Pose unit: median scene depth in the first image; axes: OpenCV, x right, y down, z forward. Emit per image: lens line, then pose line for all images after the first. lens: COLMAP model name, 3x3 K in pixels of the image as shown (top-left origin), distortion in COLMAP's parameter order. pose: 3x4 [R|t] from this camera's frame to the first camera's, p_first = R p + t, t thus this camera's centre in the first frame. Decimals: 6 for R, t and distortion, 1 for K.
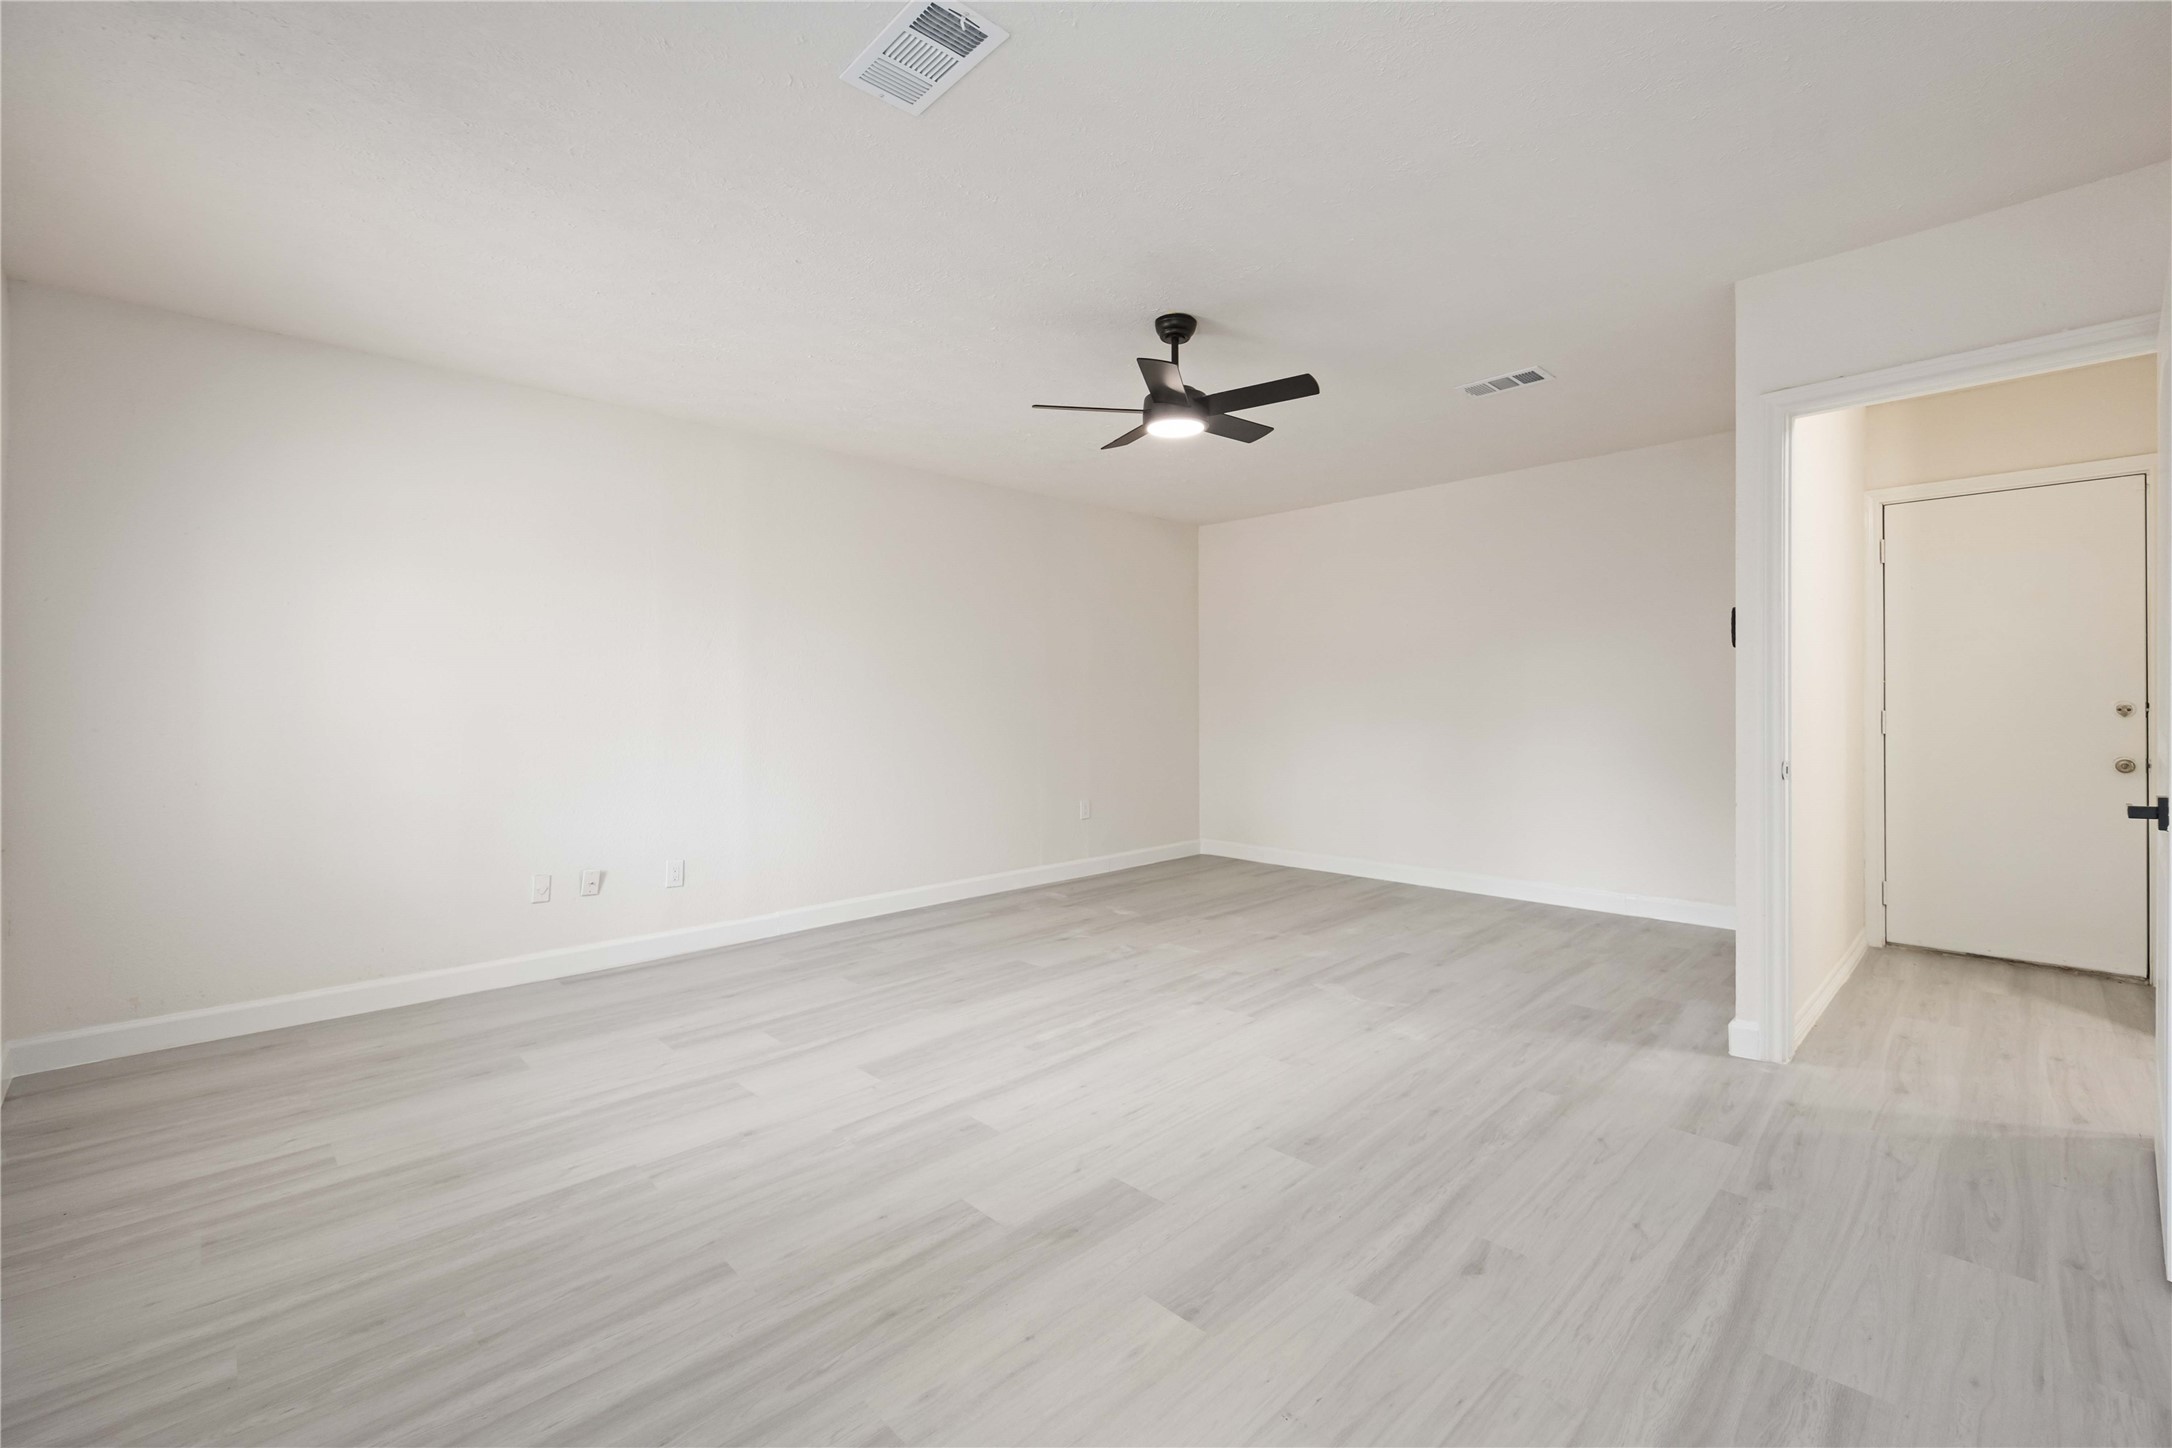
lens RADIAL K [[906.7, 0, 1085.1], [0, 906.7, 715.4], [0, 0, 1]] dist [-0.002850, 0.000172]
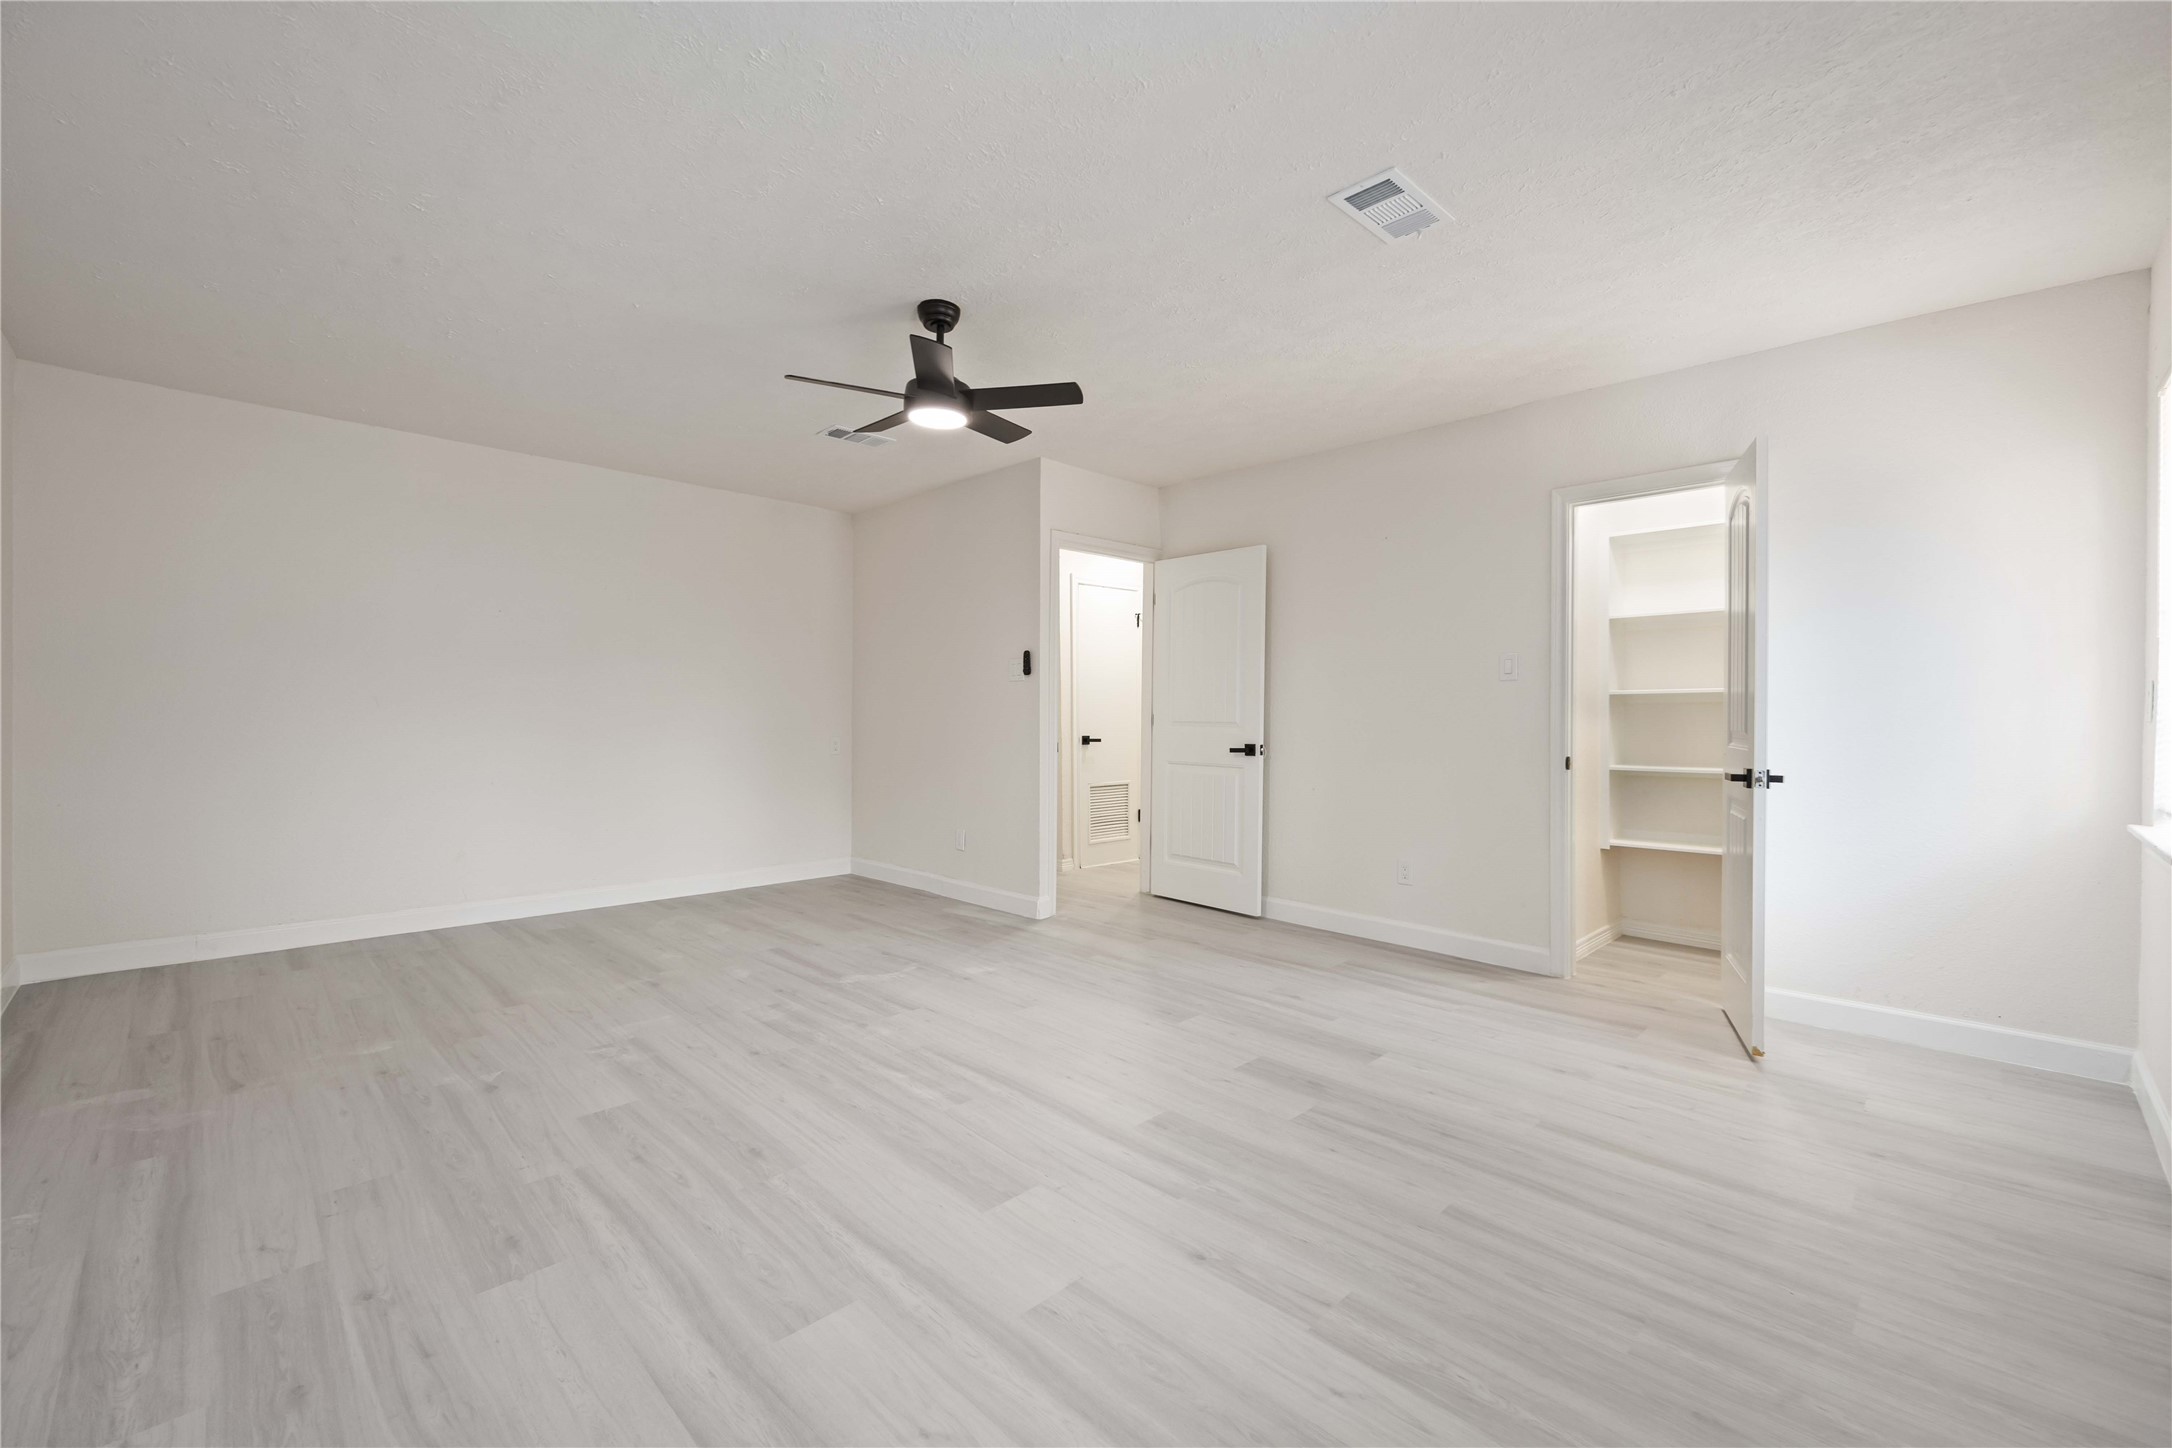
lens RADIAL K [[906.7, 0, 1083.4], [0, 906.7, 721.8], [0, 0, 1]] dist [-0.002850, 0.000172]
pose [[-0.011373, -0.001583, 0.999934, -0.927421], [0.006303, 0.999979, 0.001655, 0.008681], [-0.999915, 0.006322, -0.011363, 0.905479]]
